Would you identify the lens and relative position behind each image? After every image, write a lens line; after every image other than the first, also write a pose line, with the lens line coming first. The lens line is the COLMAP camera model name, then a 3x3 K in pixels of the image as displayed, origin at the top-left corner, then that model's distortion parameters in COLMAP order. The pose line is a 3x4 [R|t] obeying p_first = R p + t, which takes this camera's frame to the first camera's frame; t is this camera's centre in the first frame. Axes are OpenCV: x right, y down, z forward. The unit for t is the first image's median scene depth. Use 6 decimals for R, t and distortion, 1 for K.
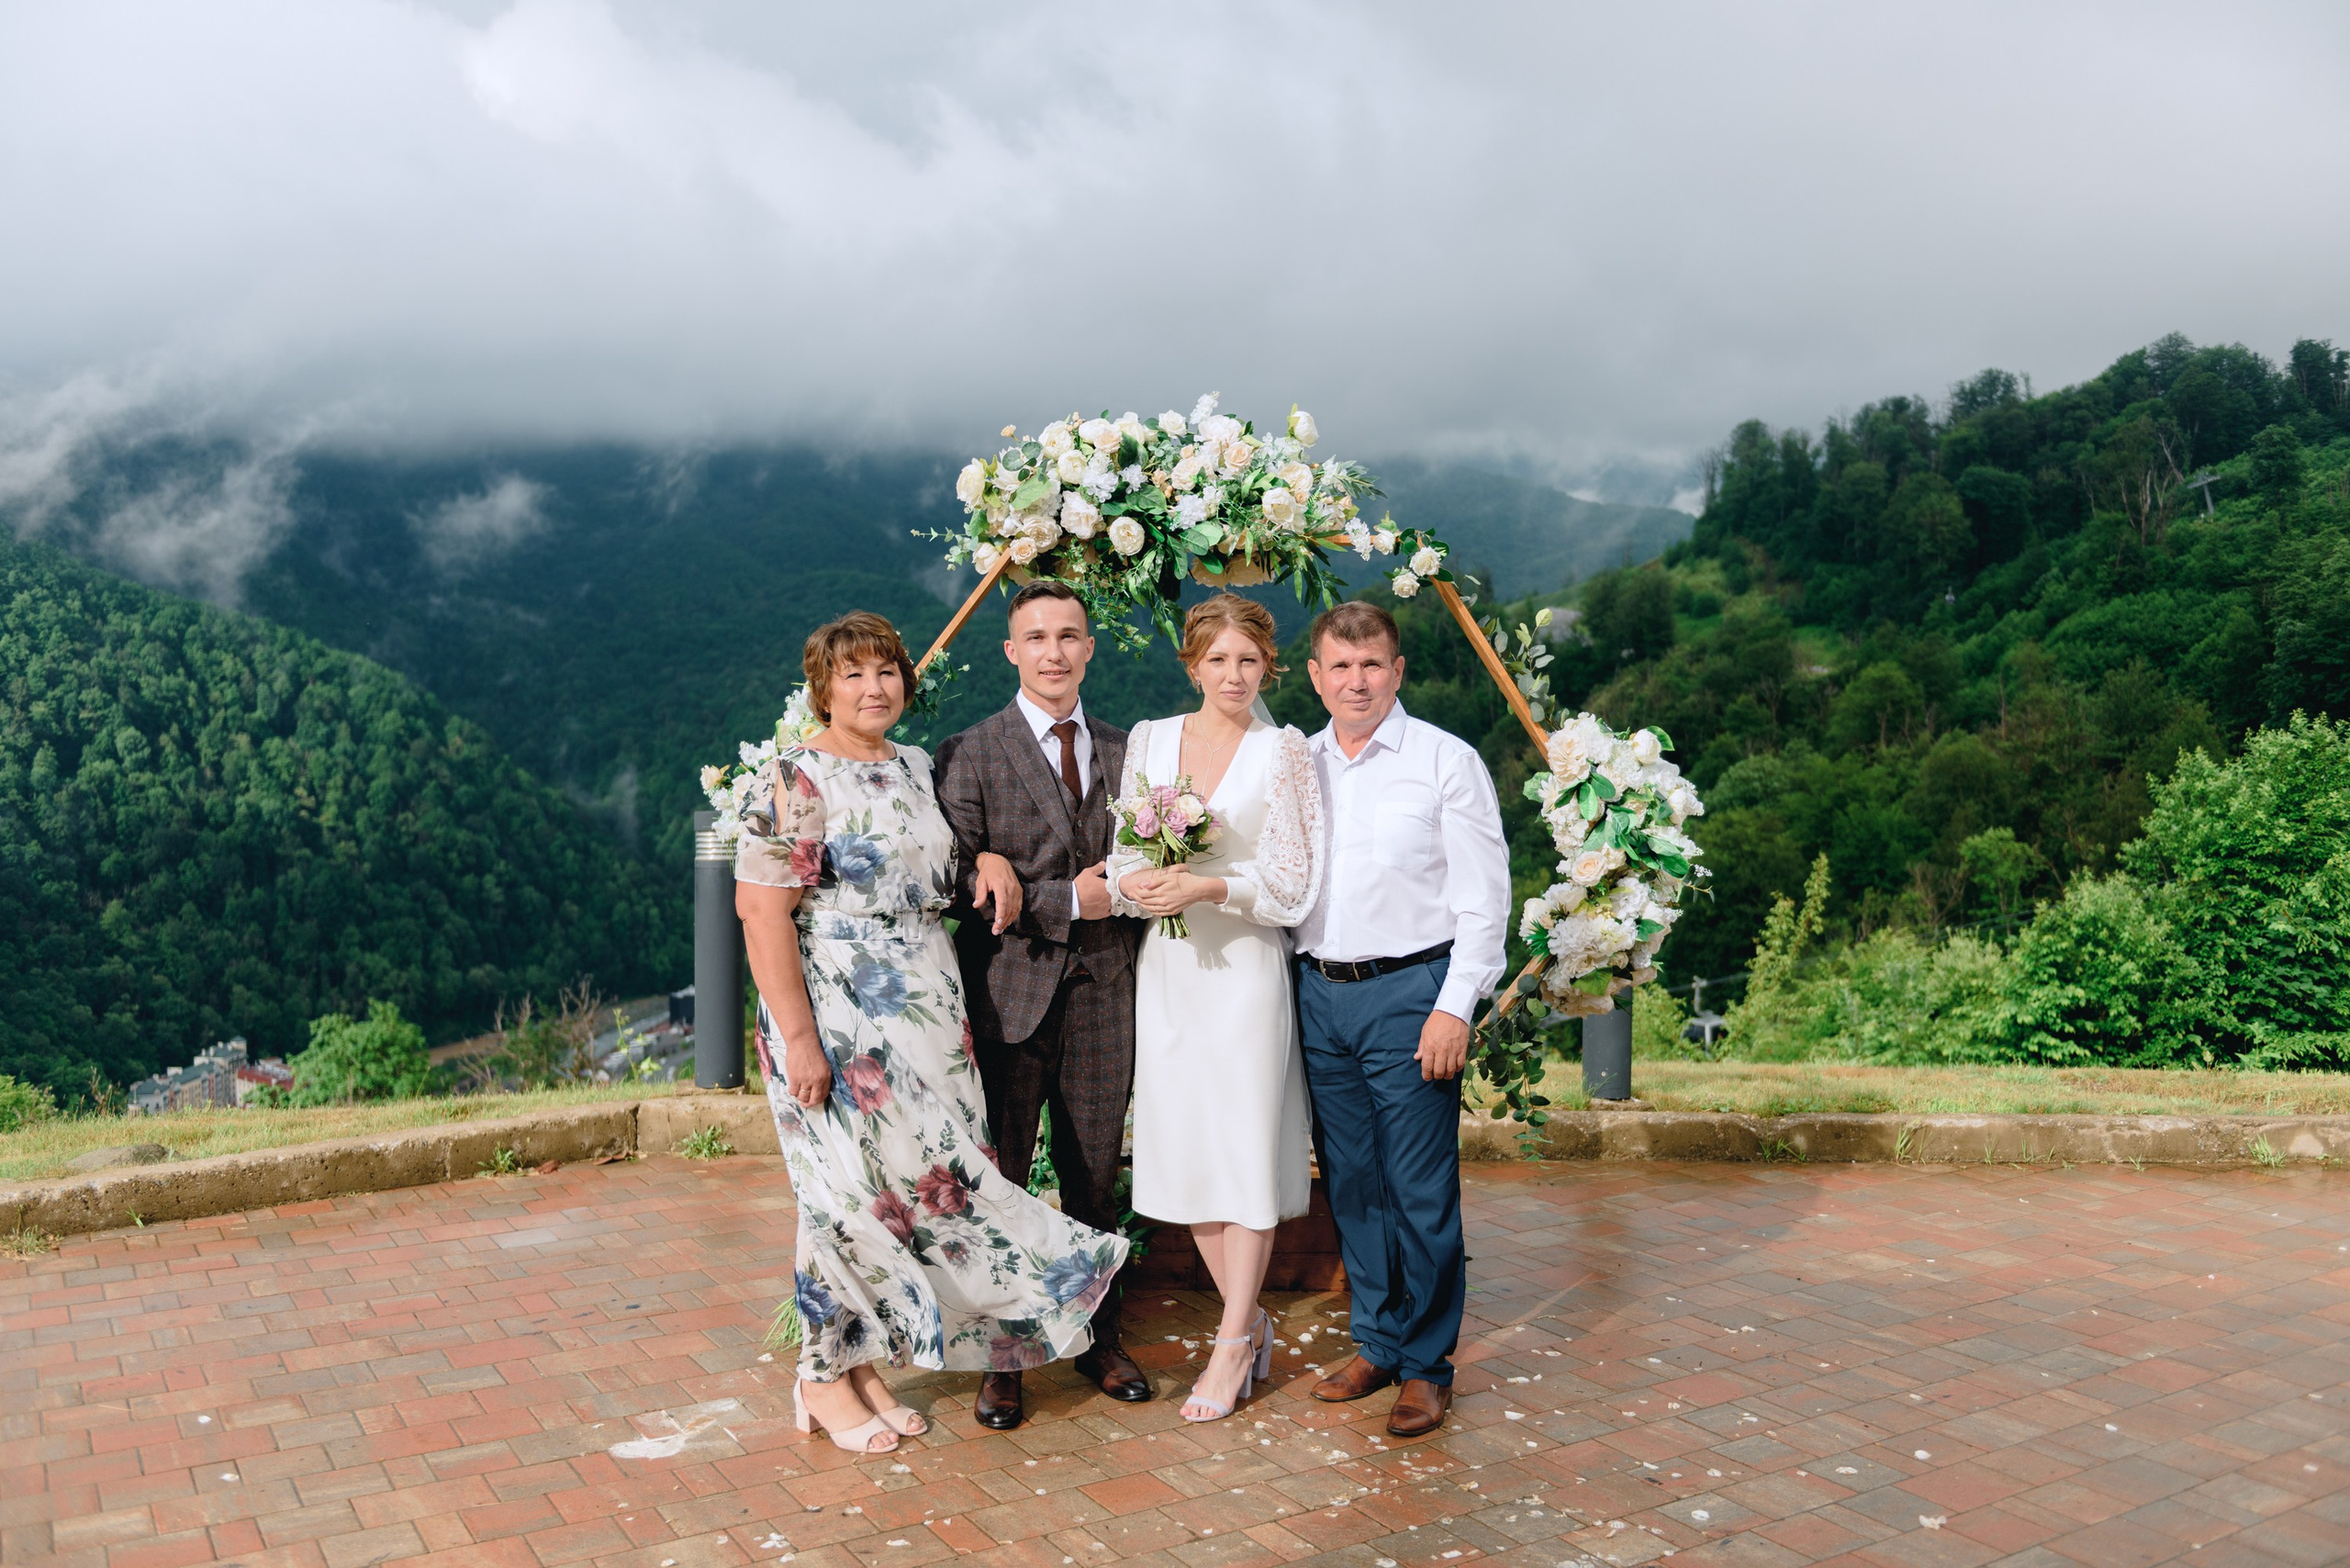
lens RADIAL K [[1910.4, 0, 1175.0], [0, 1910.4, 784.0], [0, 0, 1]] dist [-0.003426, -0.014082]
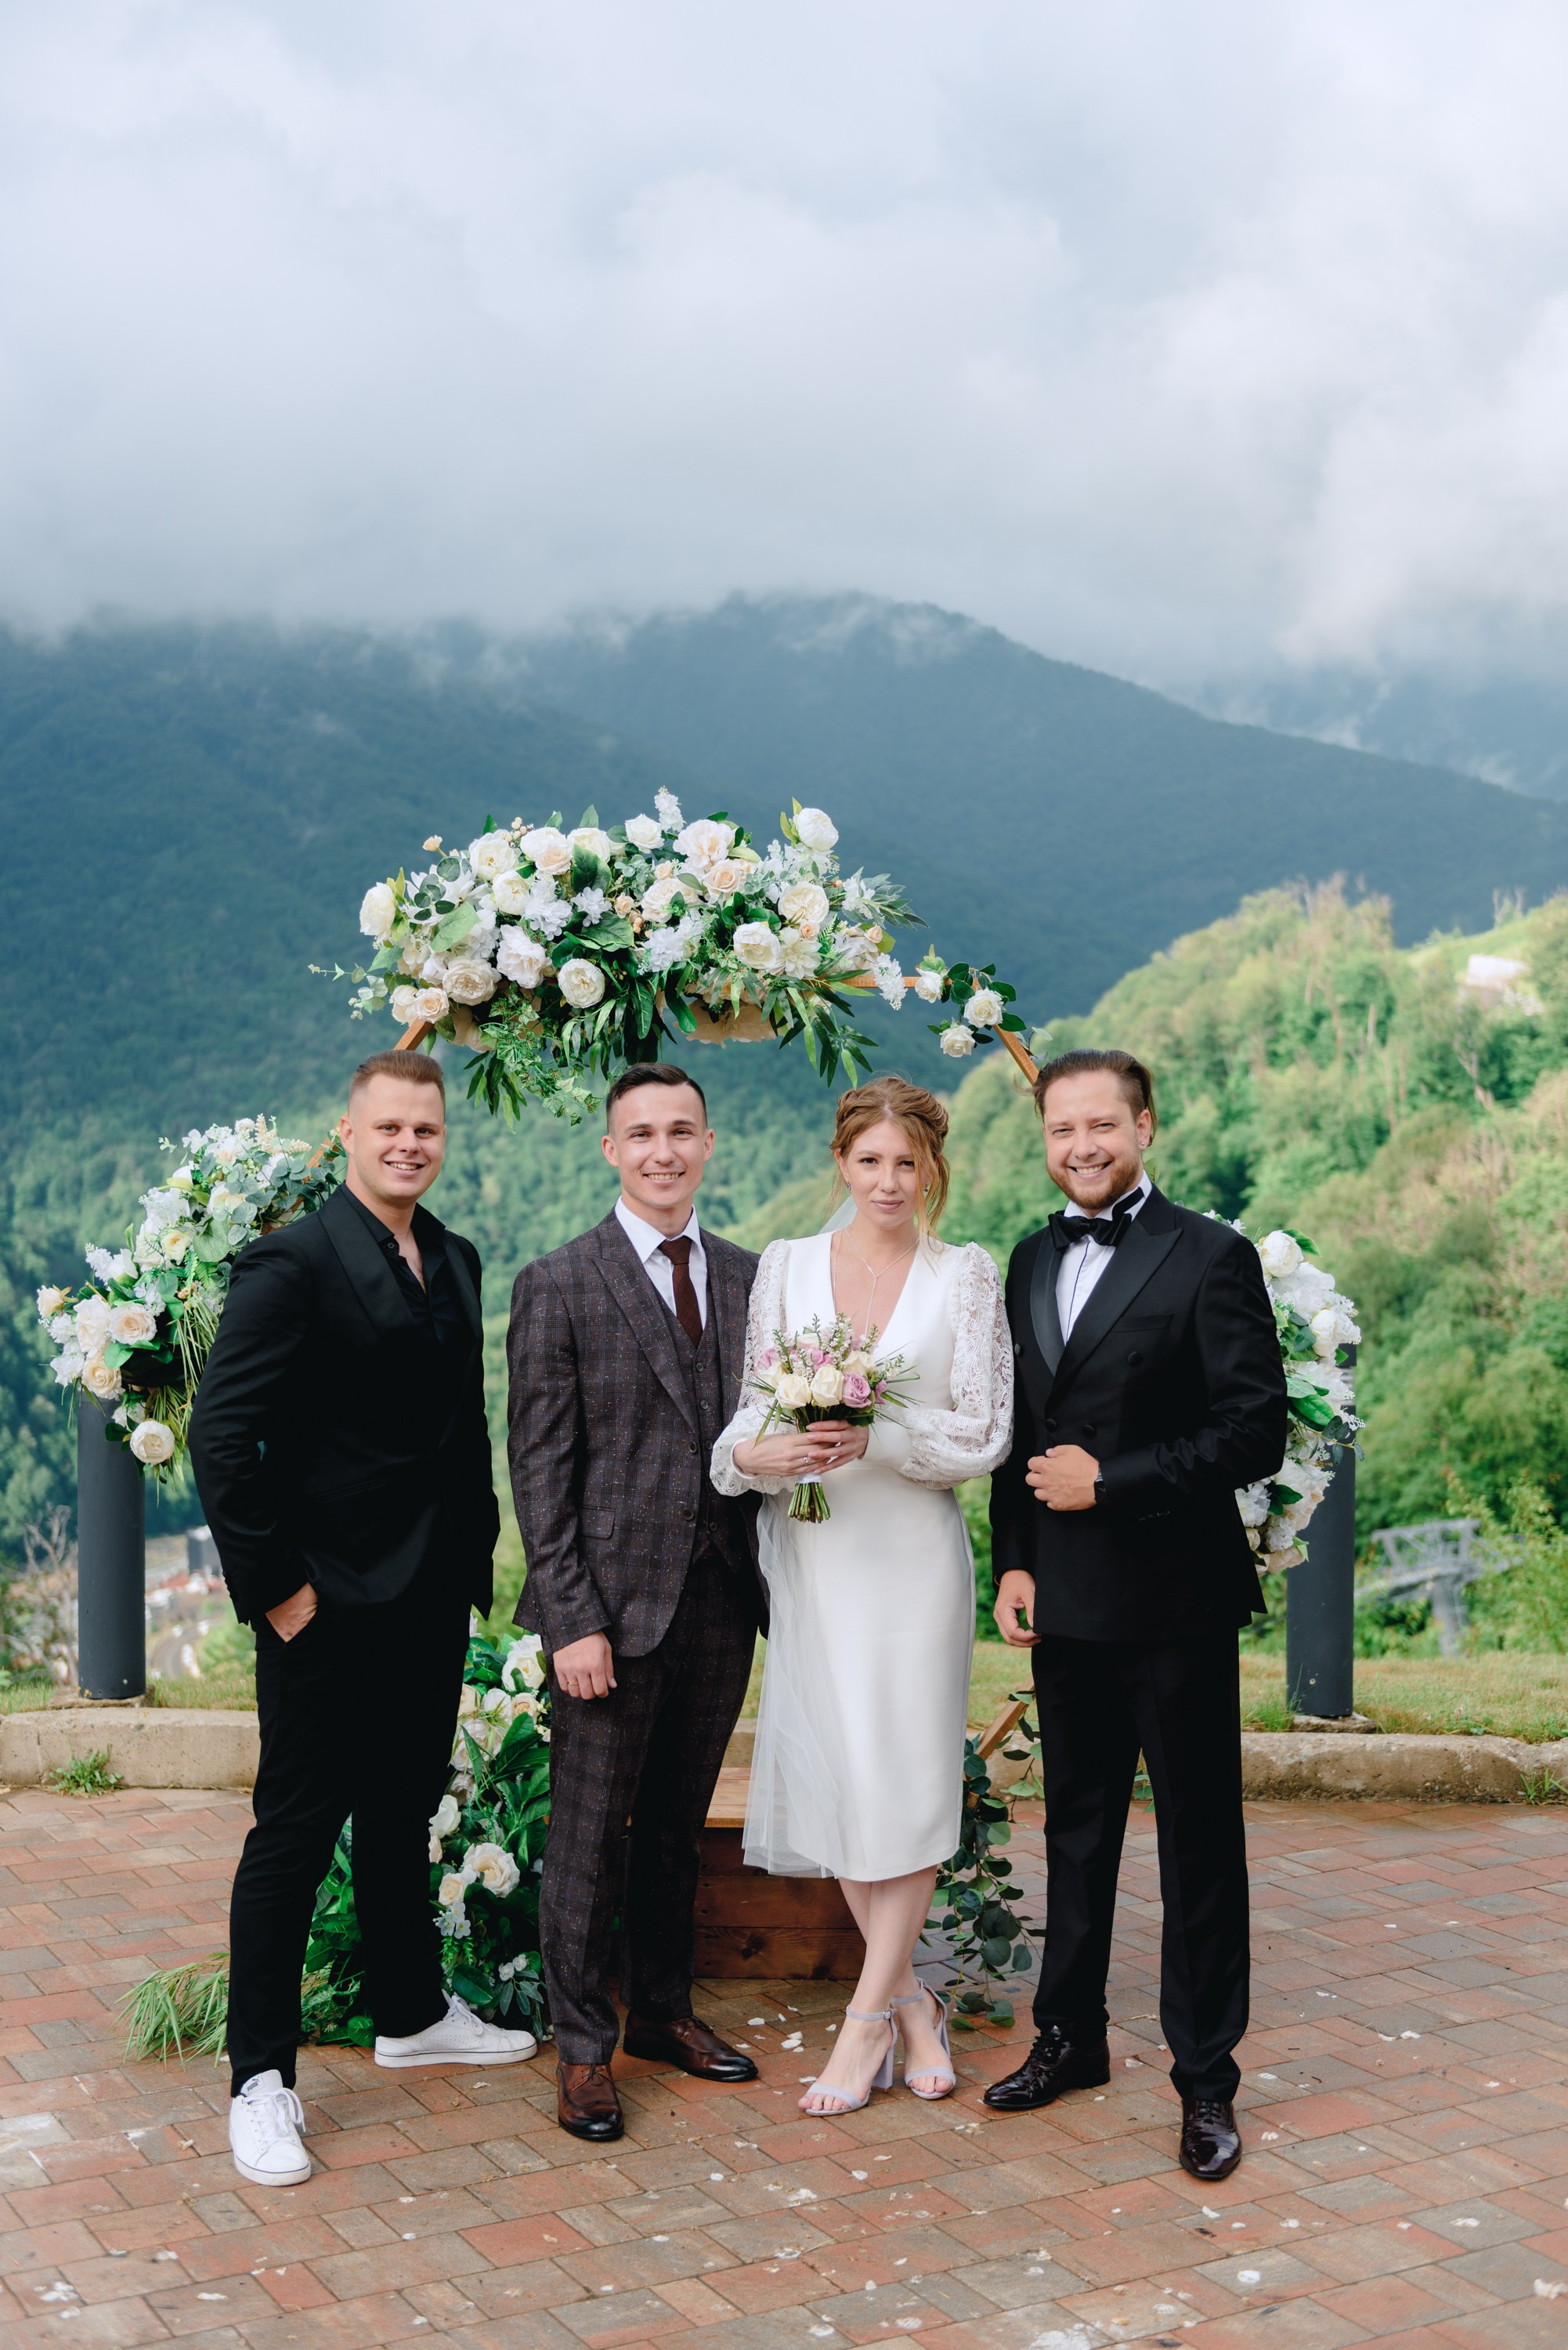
lens RADIAL K [[2815.9, 0, 780.1], [0, 2815.9, 1149.2], [0, 0, 1]] dist [-0.009811, -0.014238]
pose [[0.998673, -0.007694, -0.050931, 0.081766], [0.006376, 0.999642, -0.025986, -0.024971], [0.051112, 0.025627, 0.998364, -0.087704]]
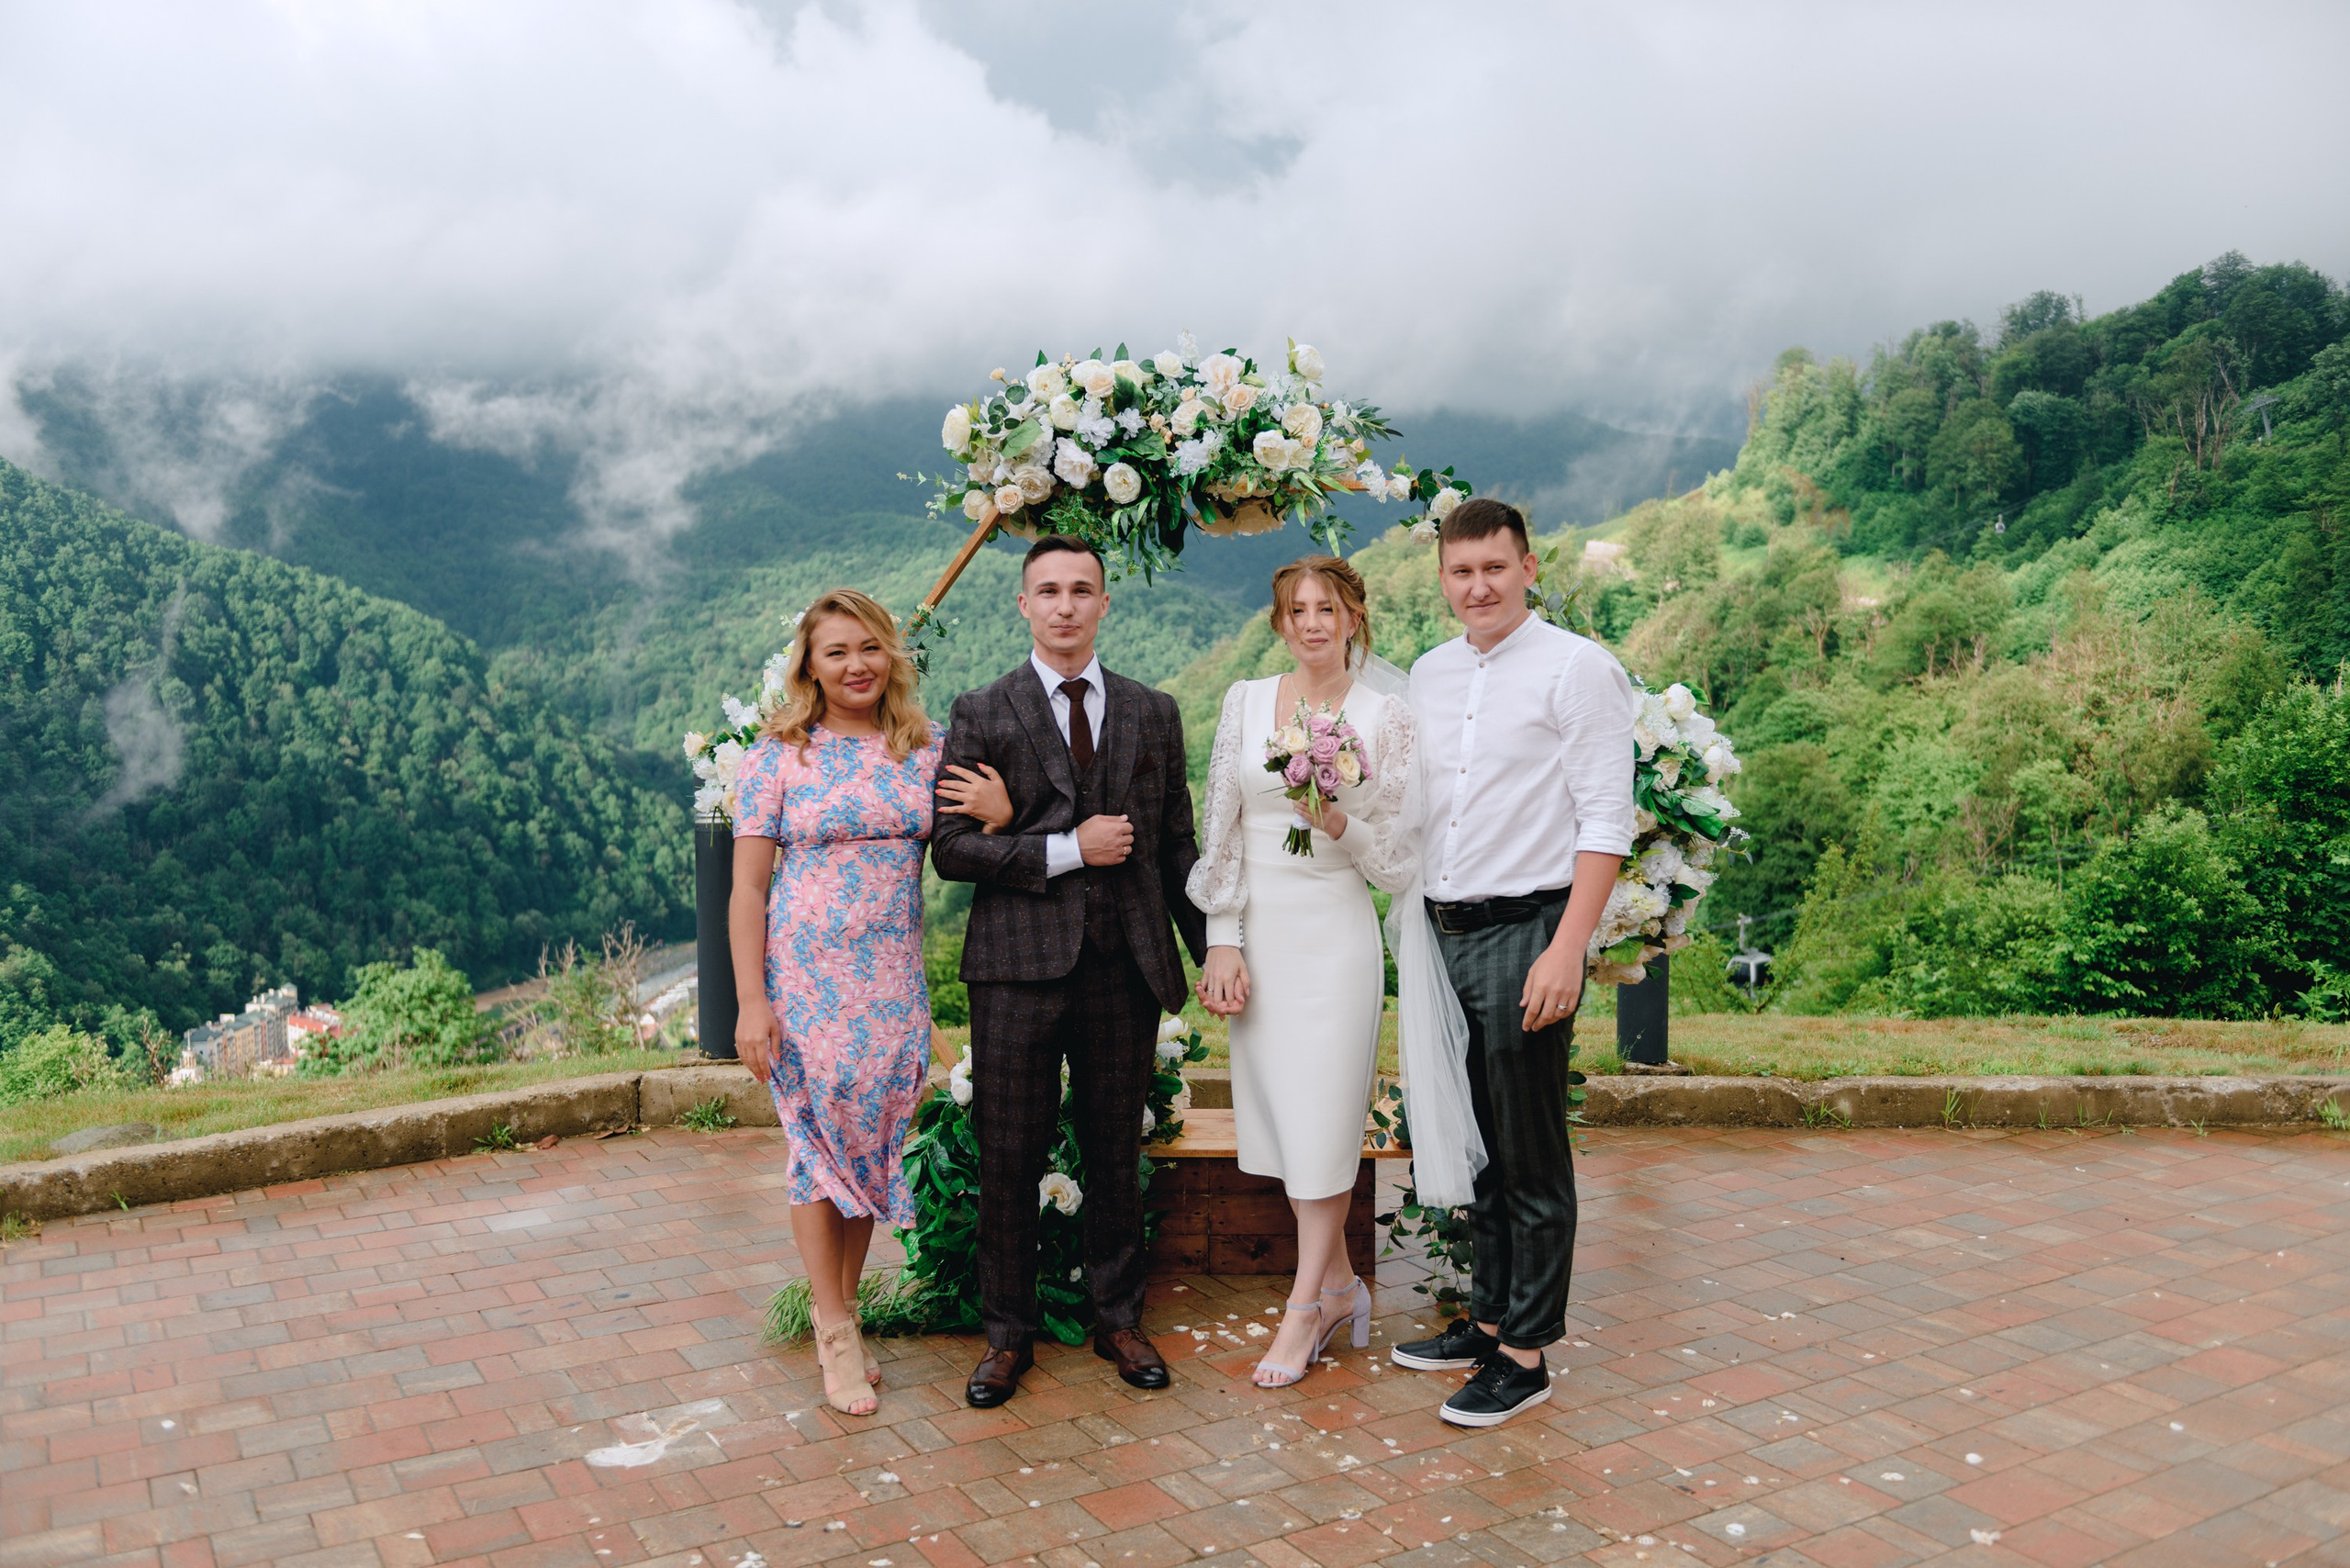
lens RADIAL K [[1918.3, 0, 1175.2], [0, 1918.3, 784.3], [0, 0, 1]] dist [-0.007703, -0.005362]
pose [[0.999733, -0.009818, -0.020917, 0.012917], [0.010475, 0.999448, 0.031521, -0.008495], [0.020596, -0.031732, 0.999284, 0.036299]]
